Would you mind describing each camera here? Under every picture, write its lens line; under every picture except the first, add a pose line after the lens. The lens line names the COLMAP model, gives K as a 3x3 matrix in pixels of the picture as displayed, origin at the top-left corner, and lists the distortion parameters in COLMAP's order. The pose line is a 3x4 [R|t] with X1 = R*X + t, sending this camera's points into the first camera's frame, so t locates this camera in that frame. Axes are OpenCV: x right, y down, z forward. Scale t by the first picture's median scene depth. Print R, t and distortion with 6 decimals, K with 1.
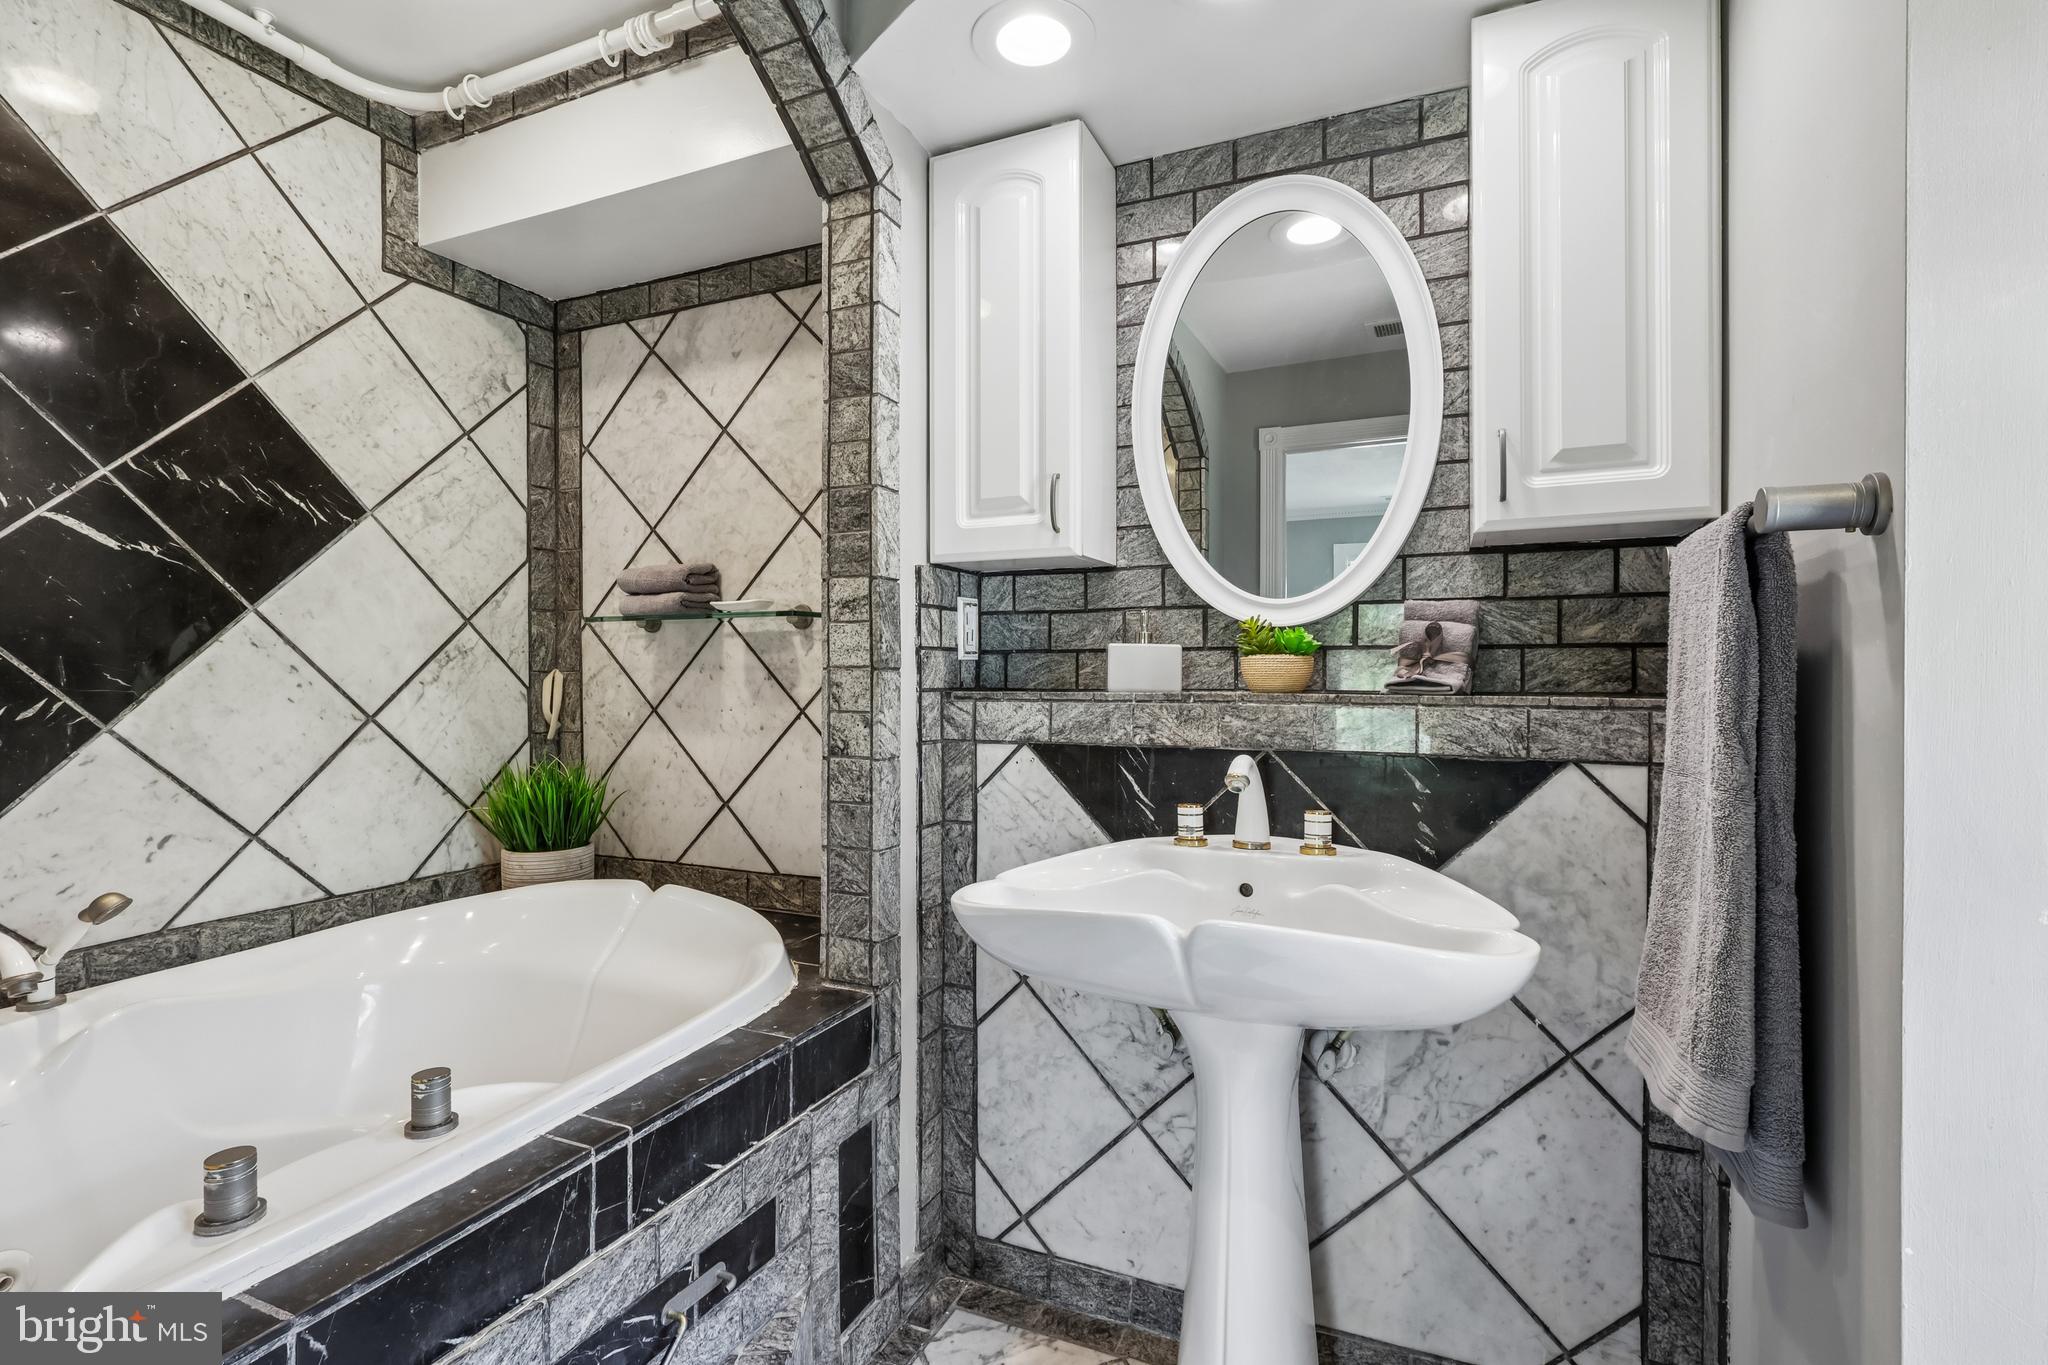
lens RADIAL K [[946.3, 0, 1019.0], [0, 946.3, 680.2], [0, 0, 1]] dist [-0.002672, 0.001145]
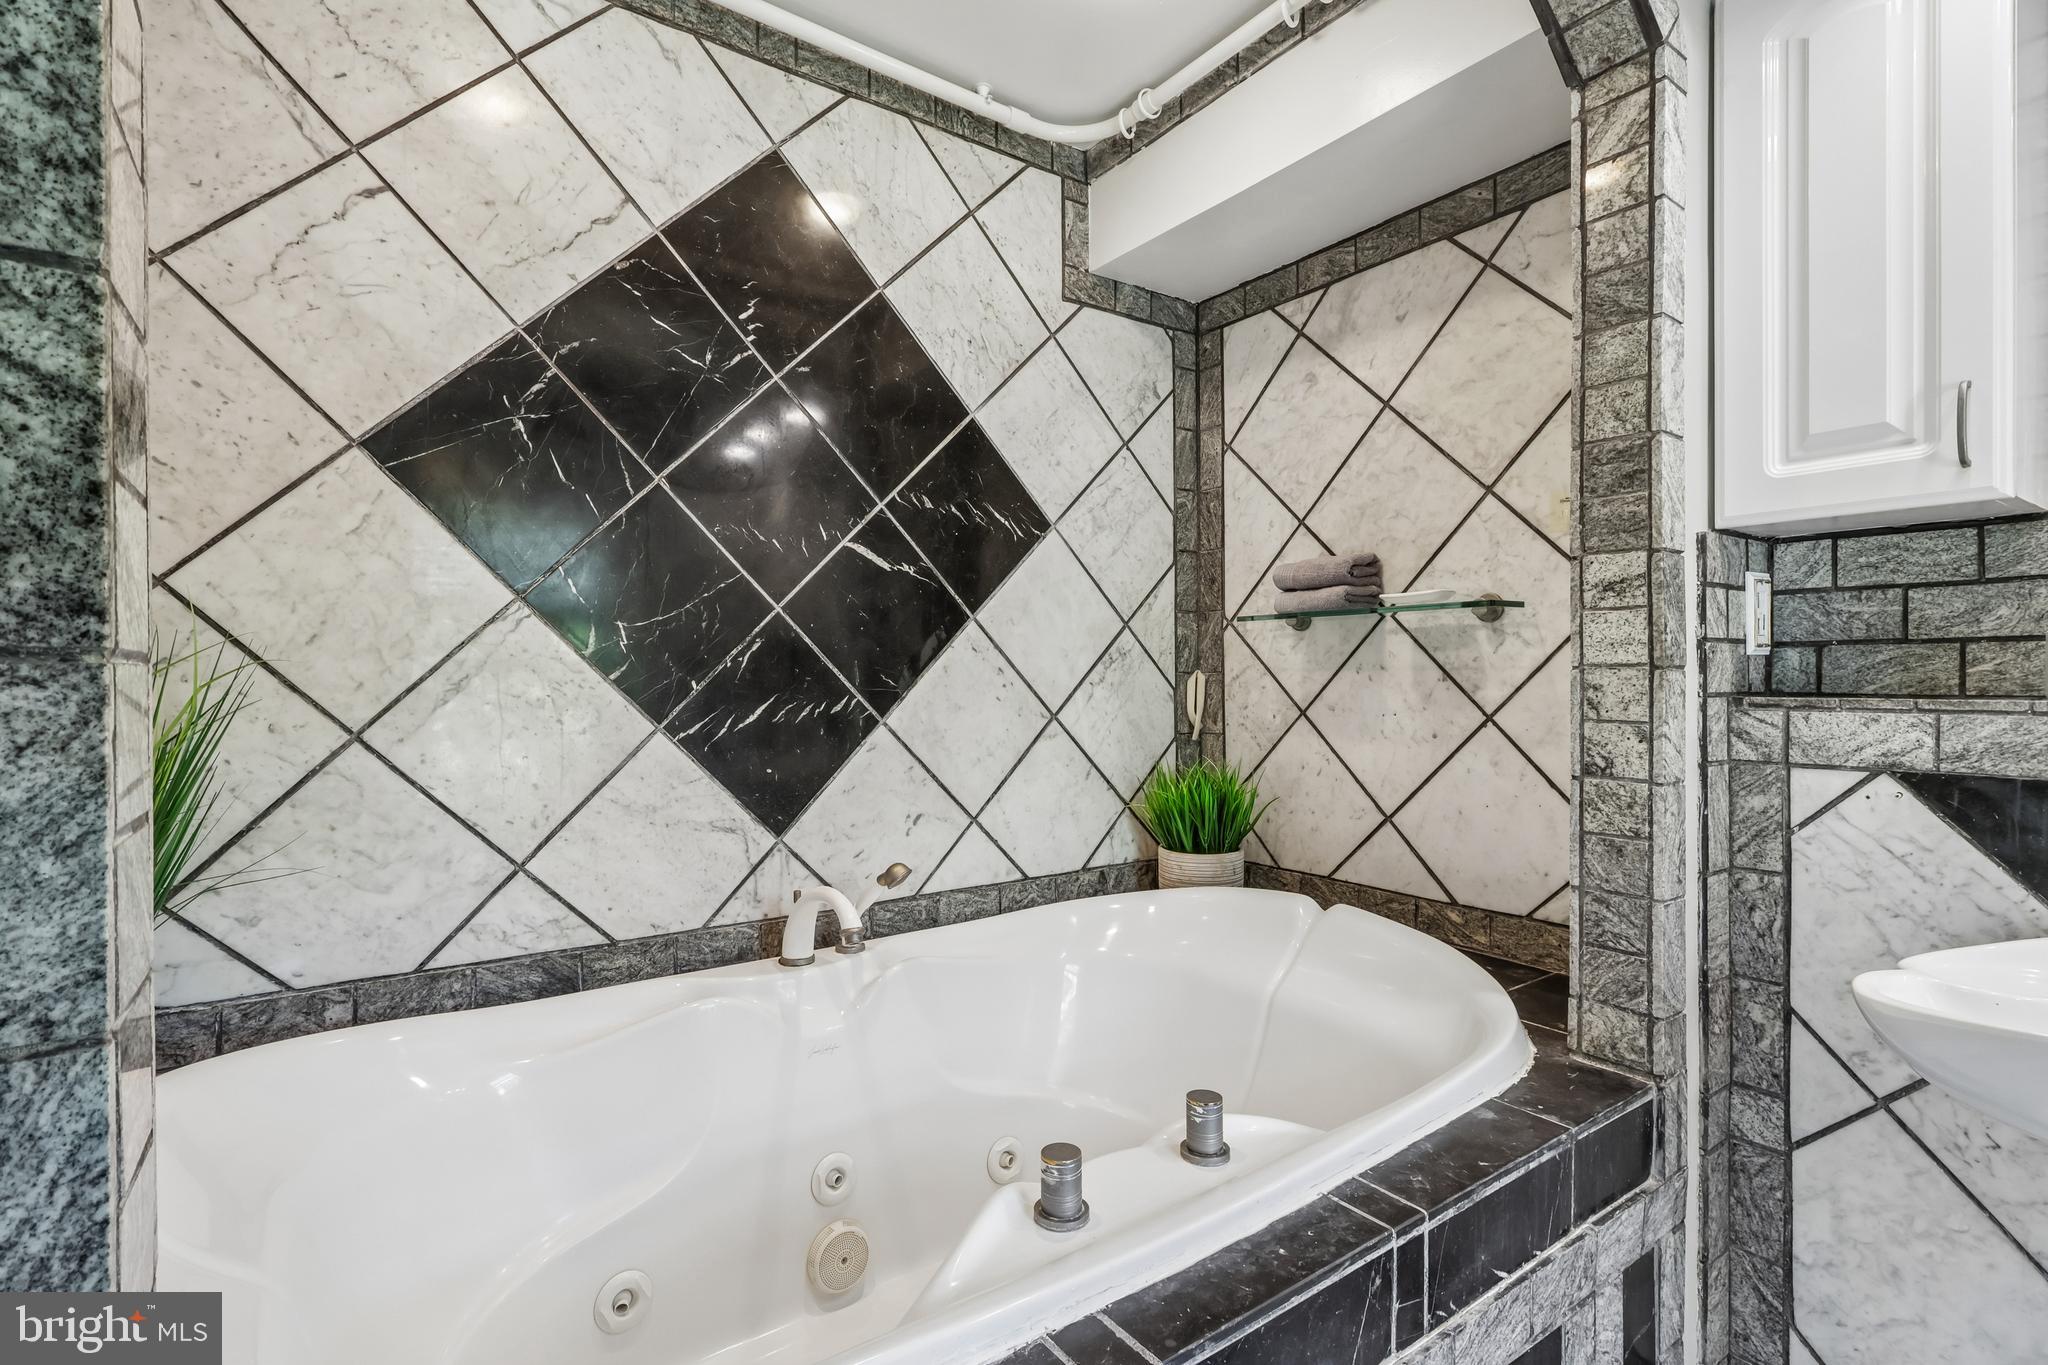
lens RADIAL K [[946.3, 0, 1019.0], [0, 946.3, 680.2], [0, 0, 1]] dist [-0.002672, 0.001145]
pose [[0.858966, 0.000930, -0.512032, -0.185504], [-0.001592, 0.999998, -0.000853, 0.000076], [0.512030, 0.001548, 0.858966, 0.056663]]
